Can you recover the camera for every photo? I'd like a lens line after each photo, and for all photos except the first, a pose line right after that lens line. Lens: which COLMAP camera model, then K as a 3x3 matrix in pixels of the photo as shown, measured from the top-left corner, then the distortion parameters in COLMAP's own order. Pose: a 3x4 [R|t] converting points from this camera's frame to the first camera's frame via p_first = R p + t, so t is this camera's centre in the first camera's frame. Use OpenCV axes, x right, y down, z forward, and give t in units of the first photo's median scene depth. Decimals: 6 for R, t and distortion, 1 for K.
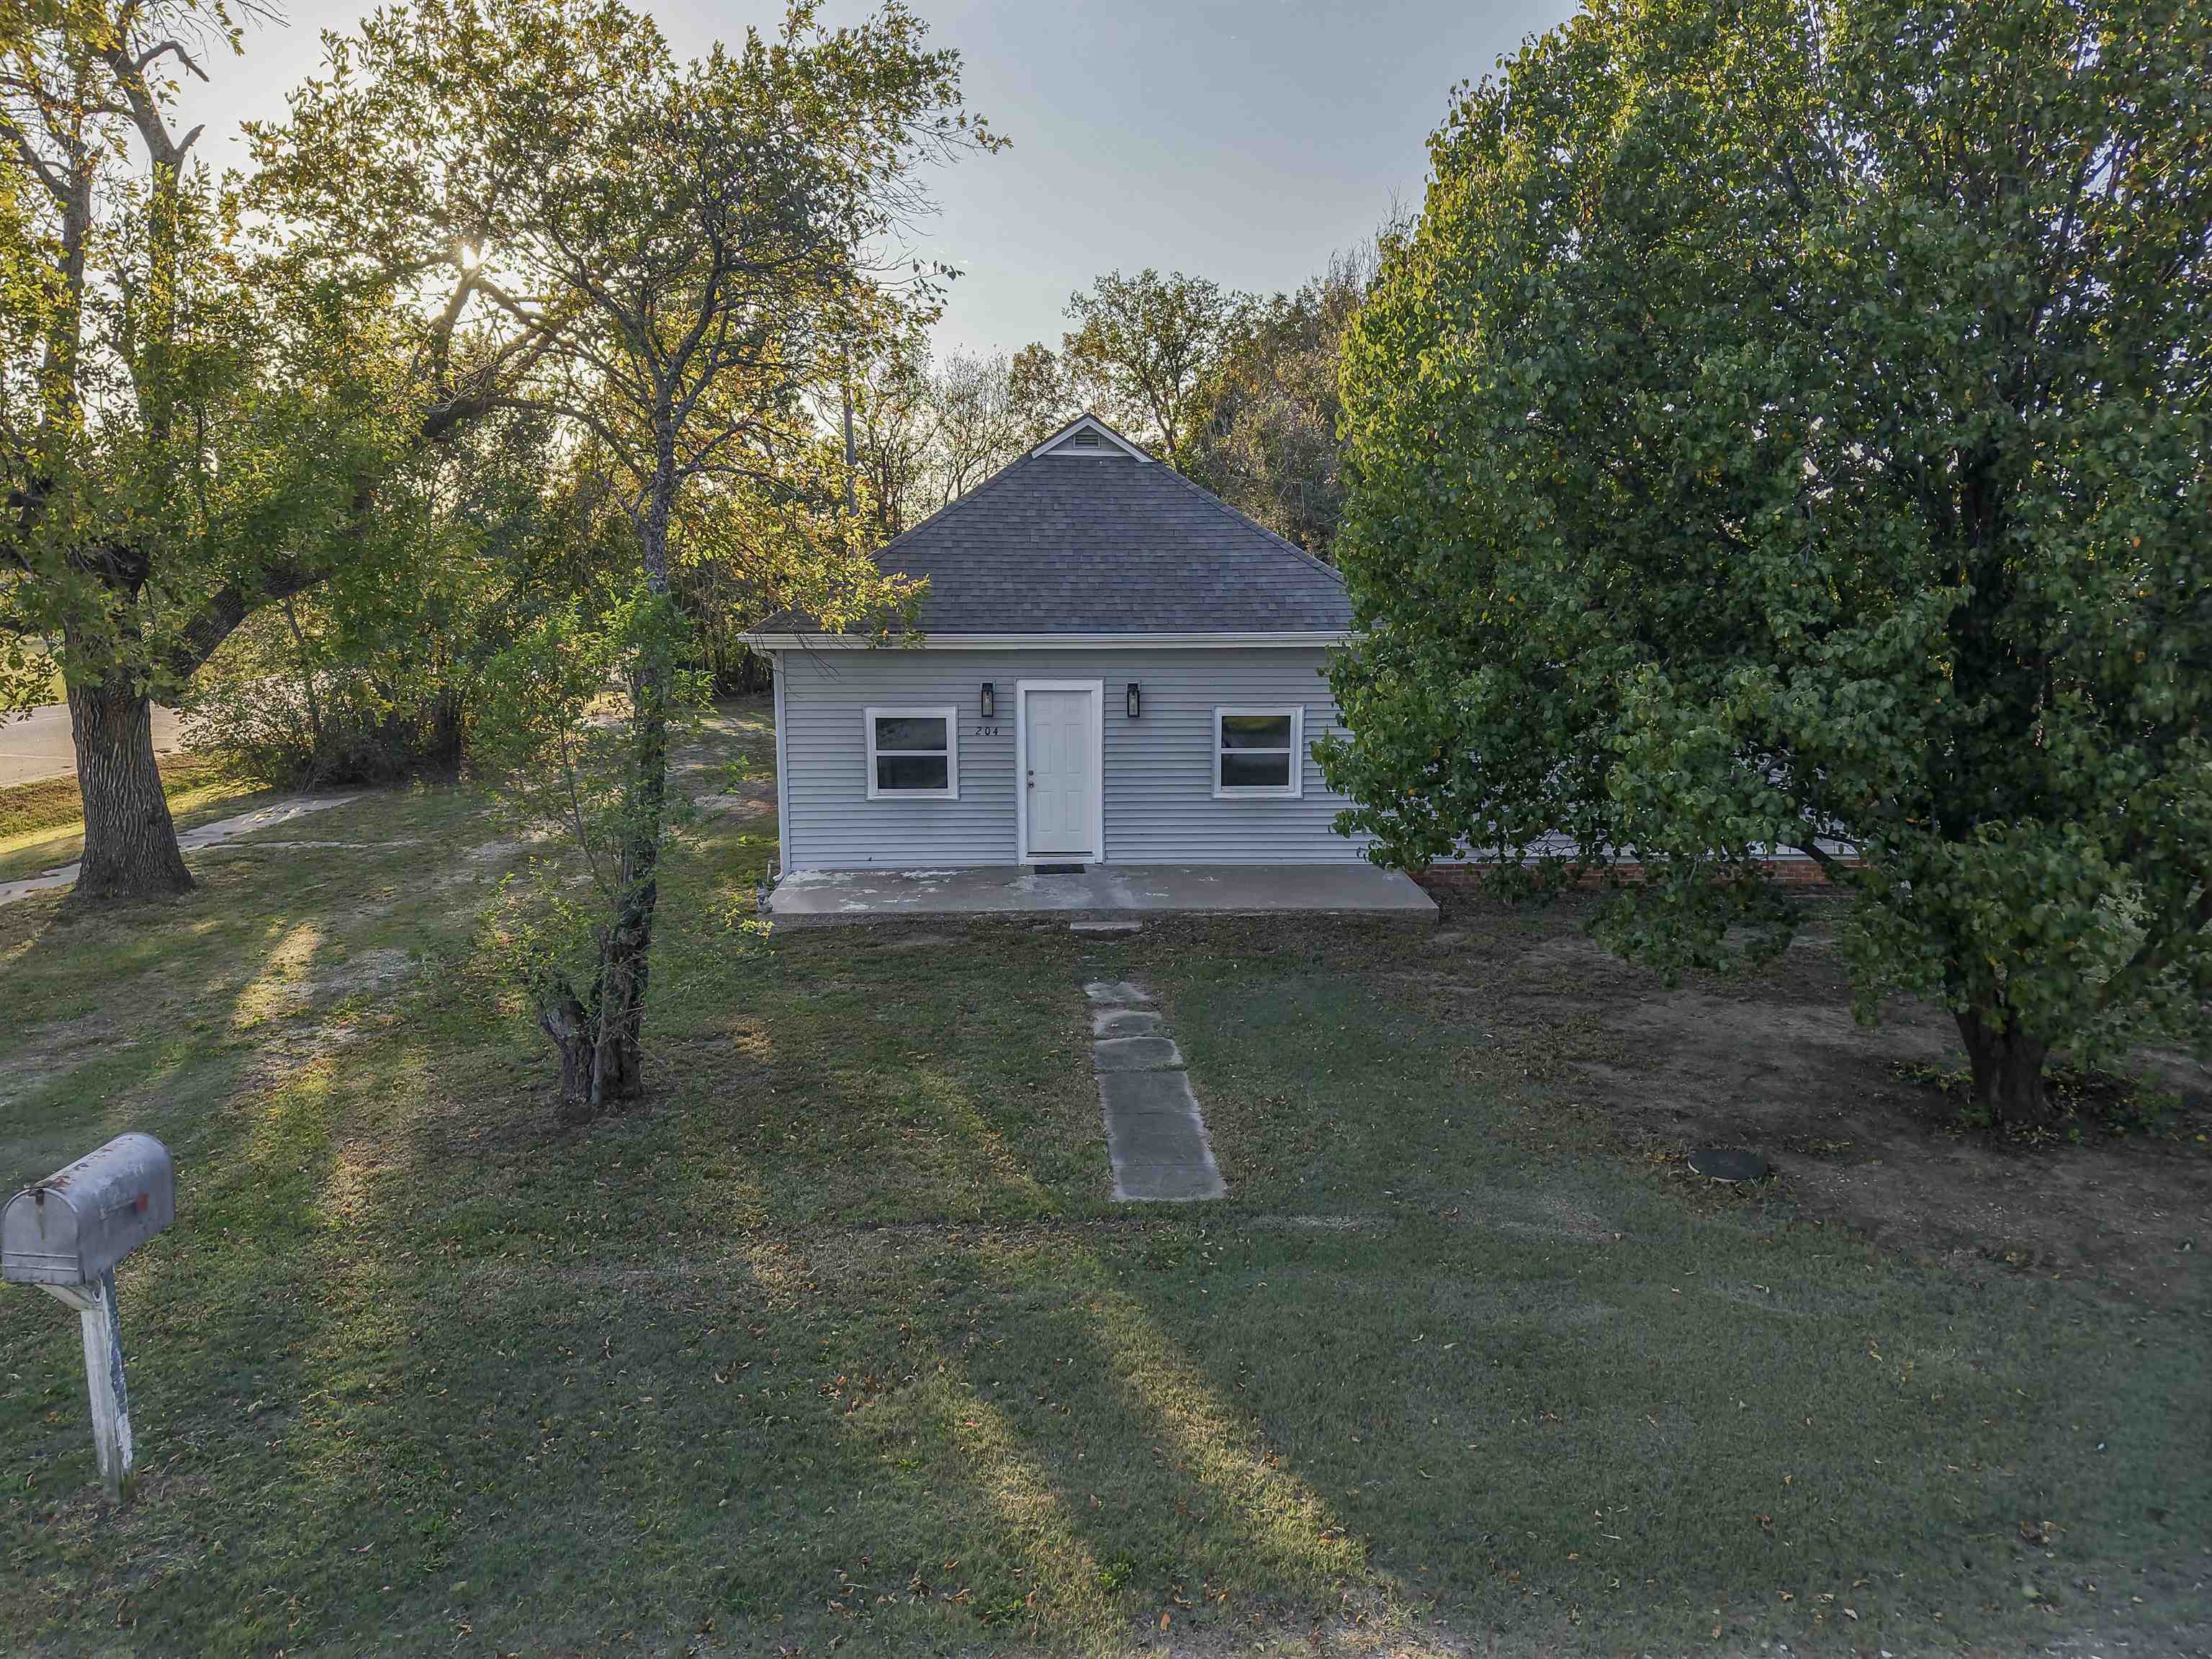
lens RADIAL K [[1491.1, 0, 1118.5], [0, 1491.1, 828.0], [0, 0, 1]] dist [0.032866, -0.000382]
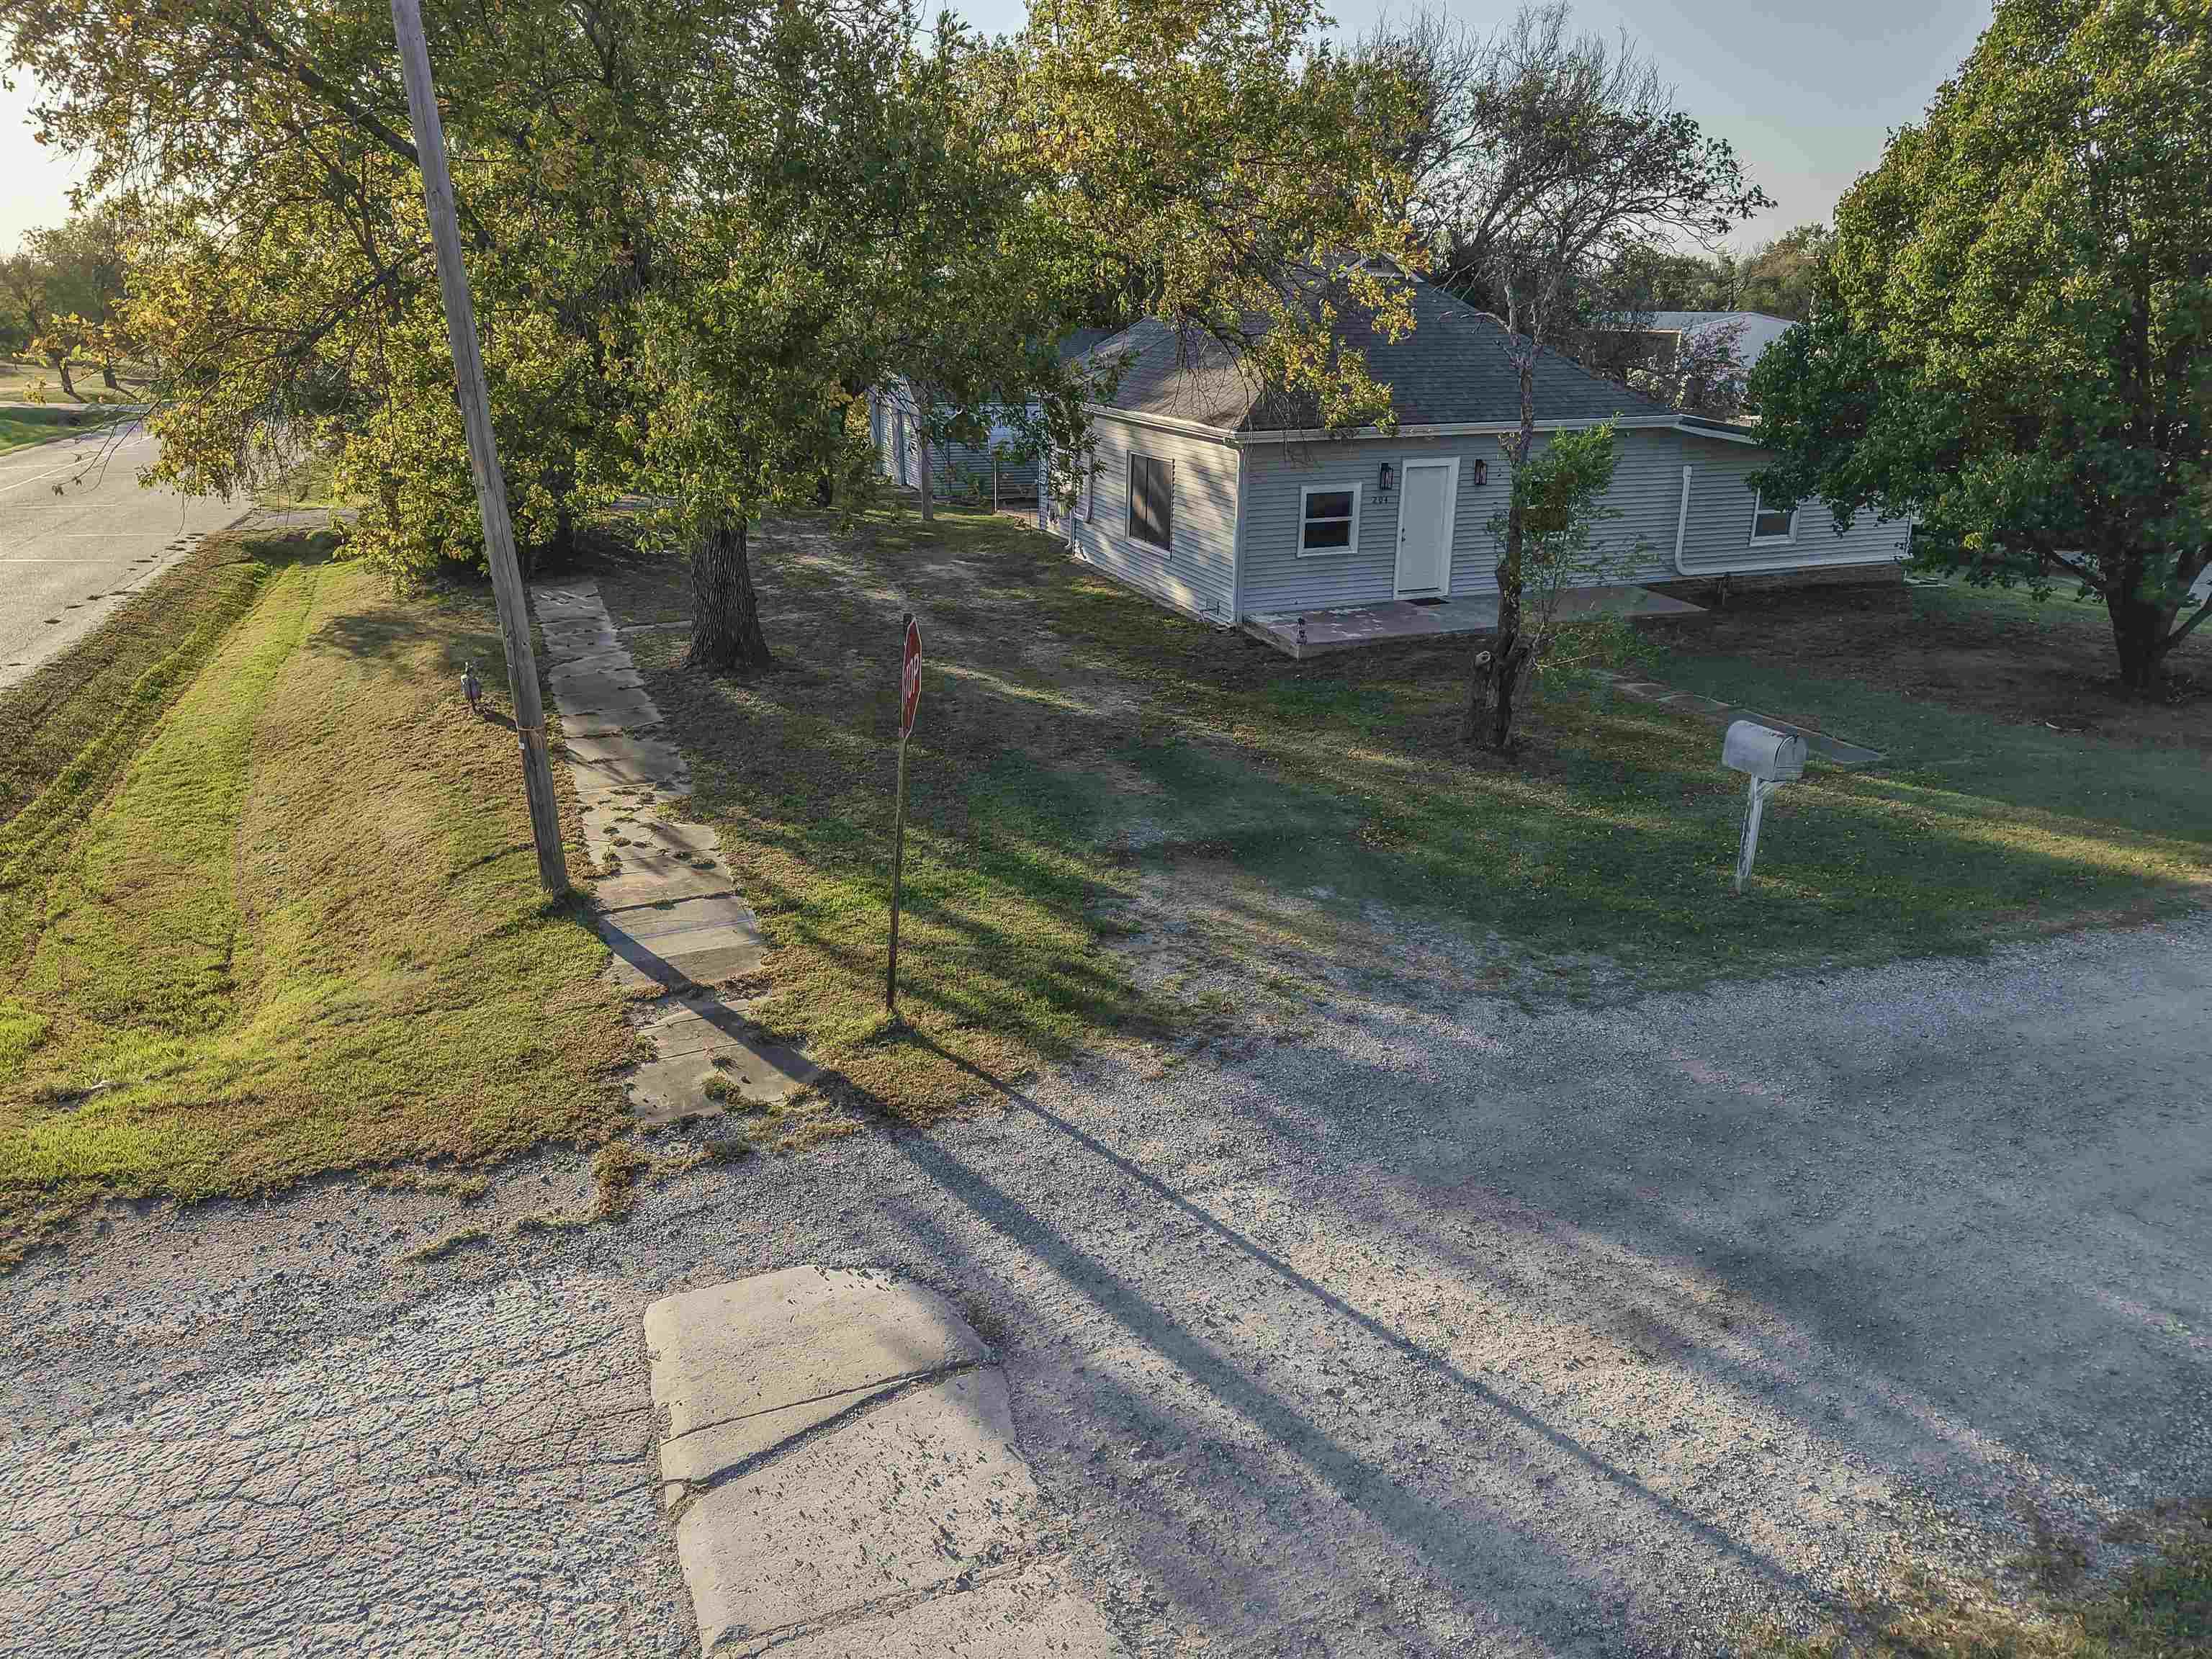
lens RADIAL K [[1491.1, 0, 1118.5], [0, 1491.1, 828.0], [0, 0, 1]] dist [0.032866, -0.000382]
pose [[0.938679, -0.112655, 0.325868, -0.772350], [0.067181, 0.986761, 0.147613, 0.010801], [-0.338183, -0.116670, 0.933820, -0.195544]]
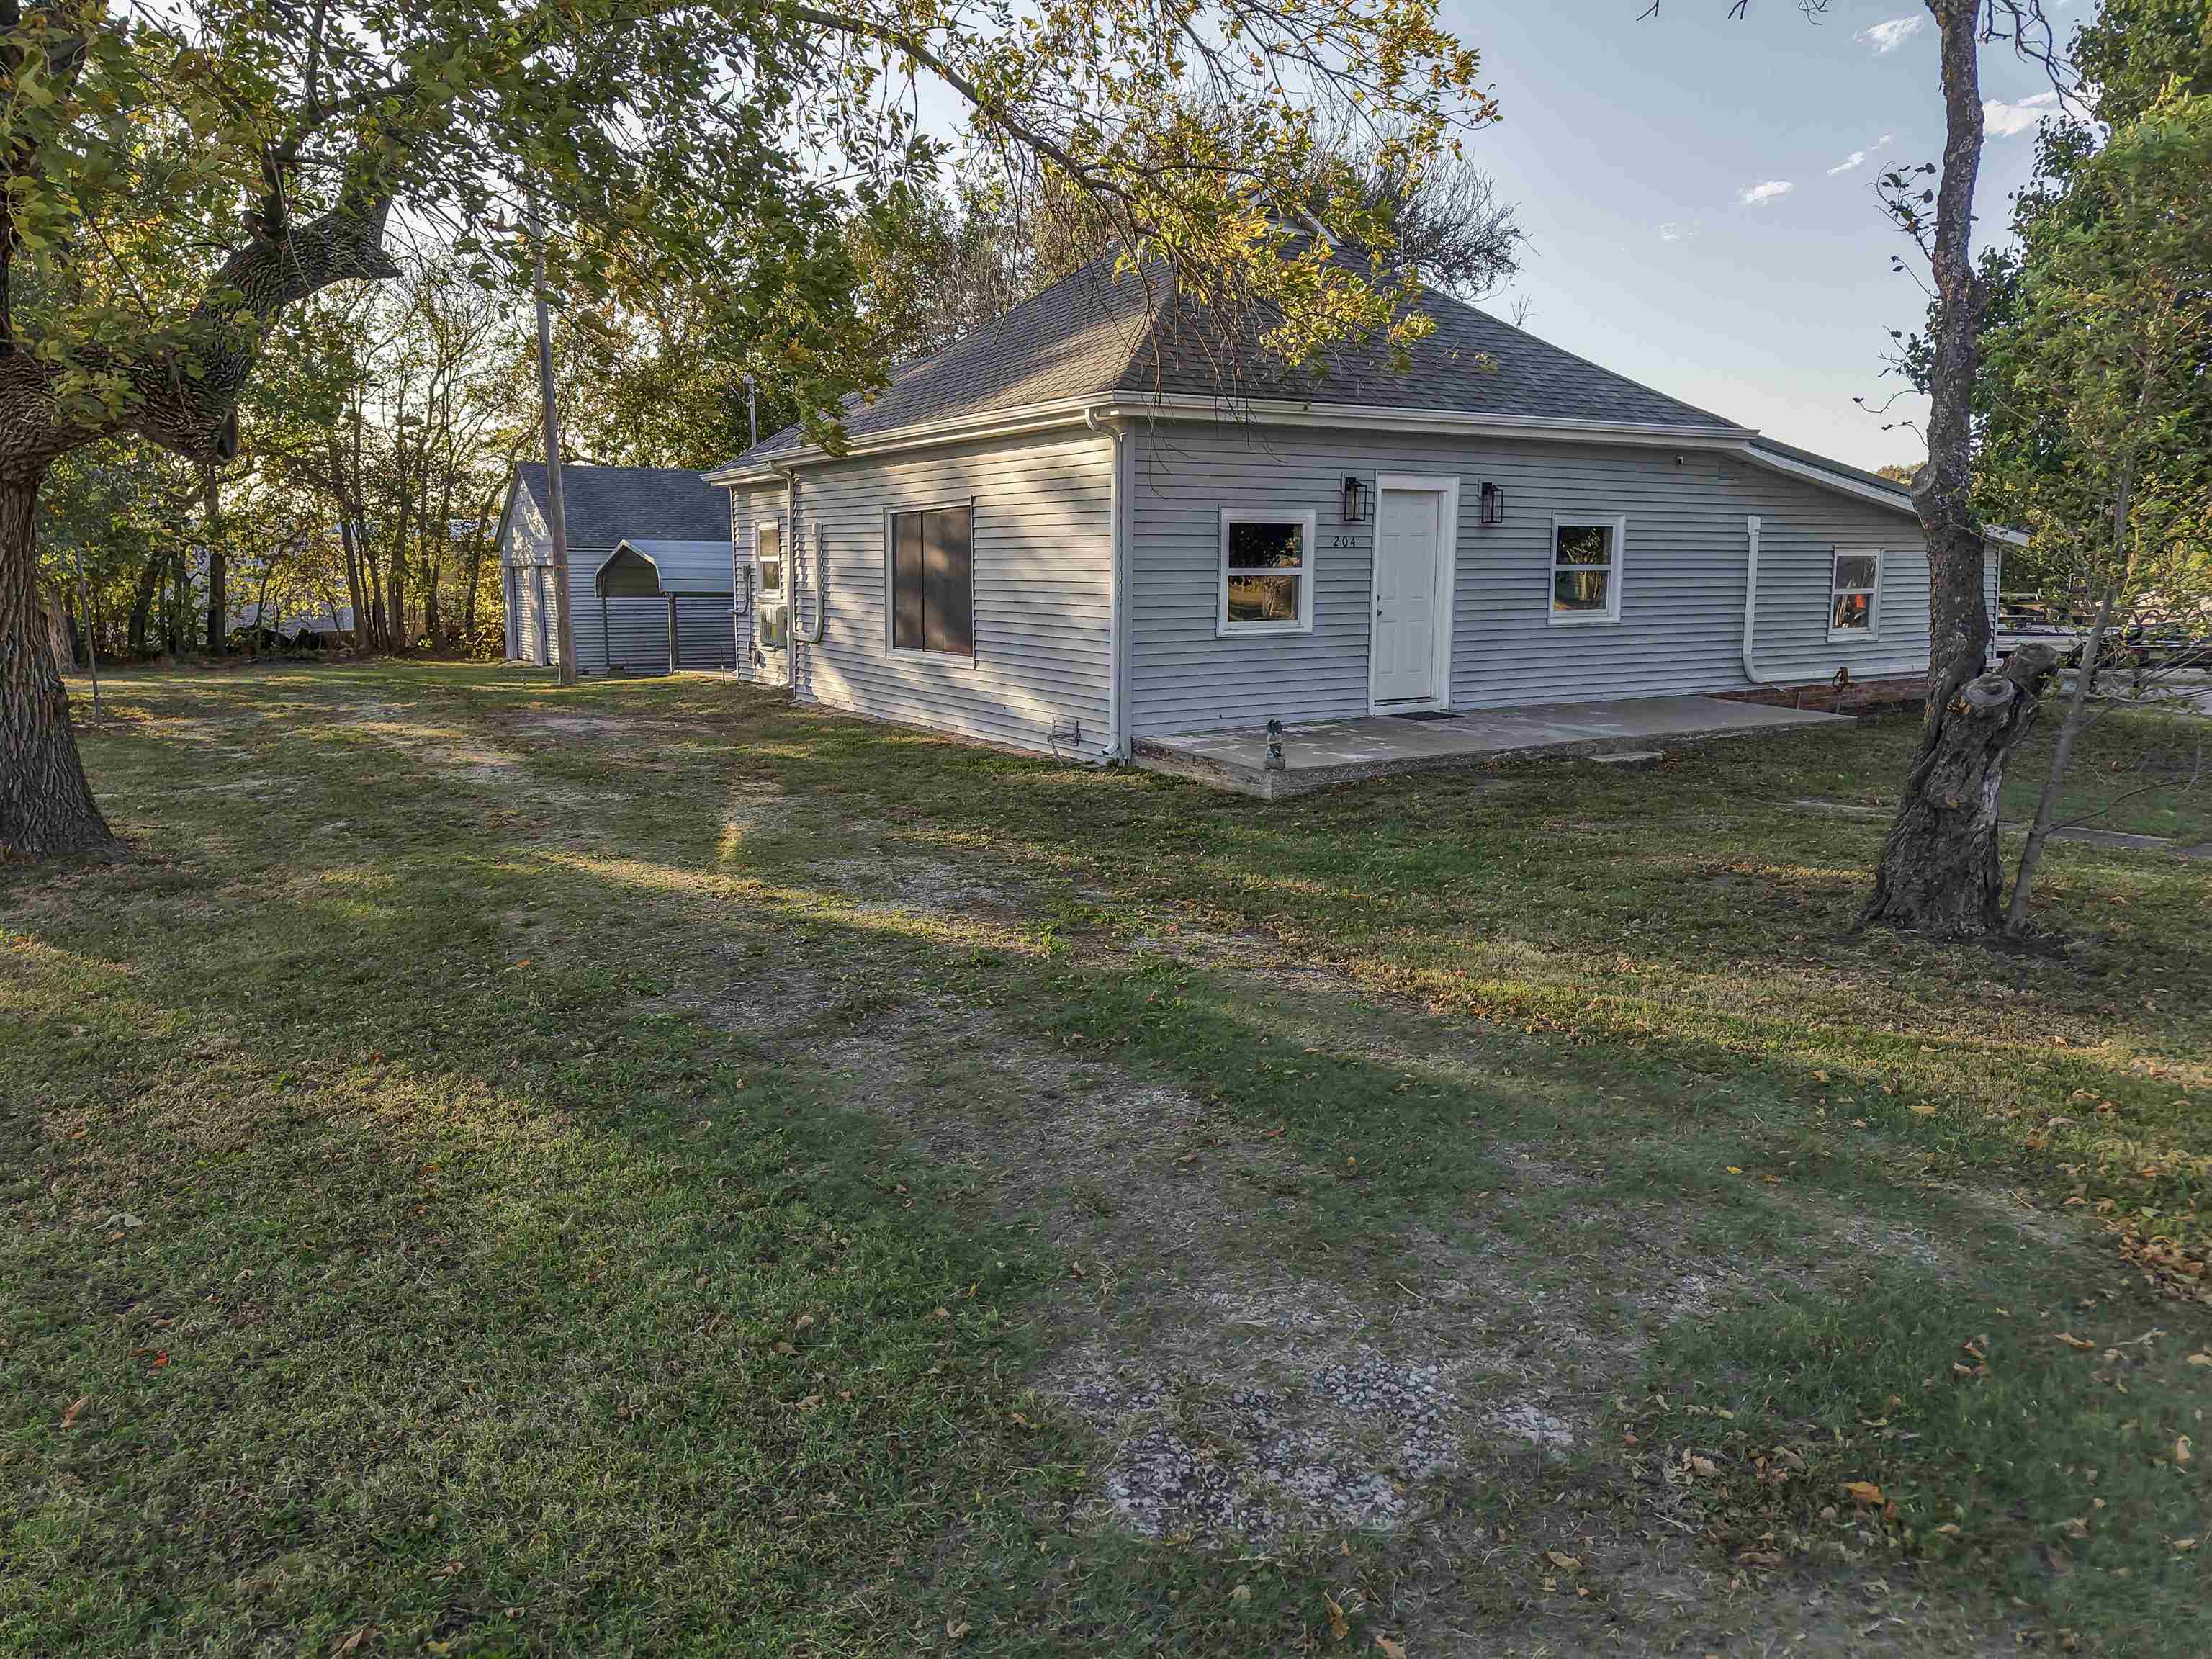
lens RADIAL K [[1491.1, 0, 1118.5], [0, 1491.1, 828.0], [0, 0, 1]] dist [0.032866, -0.000382]
pose [[0.851274, -0.092192, 0.516558, -0.597981], [0.107243, 0.994233, 0.000711, 0.068385], [-0.513644, 0.054792, 0.856252, 0.409872]]
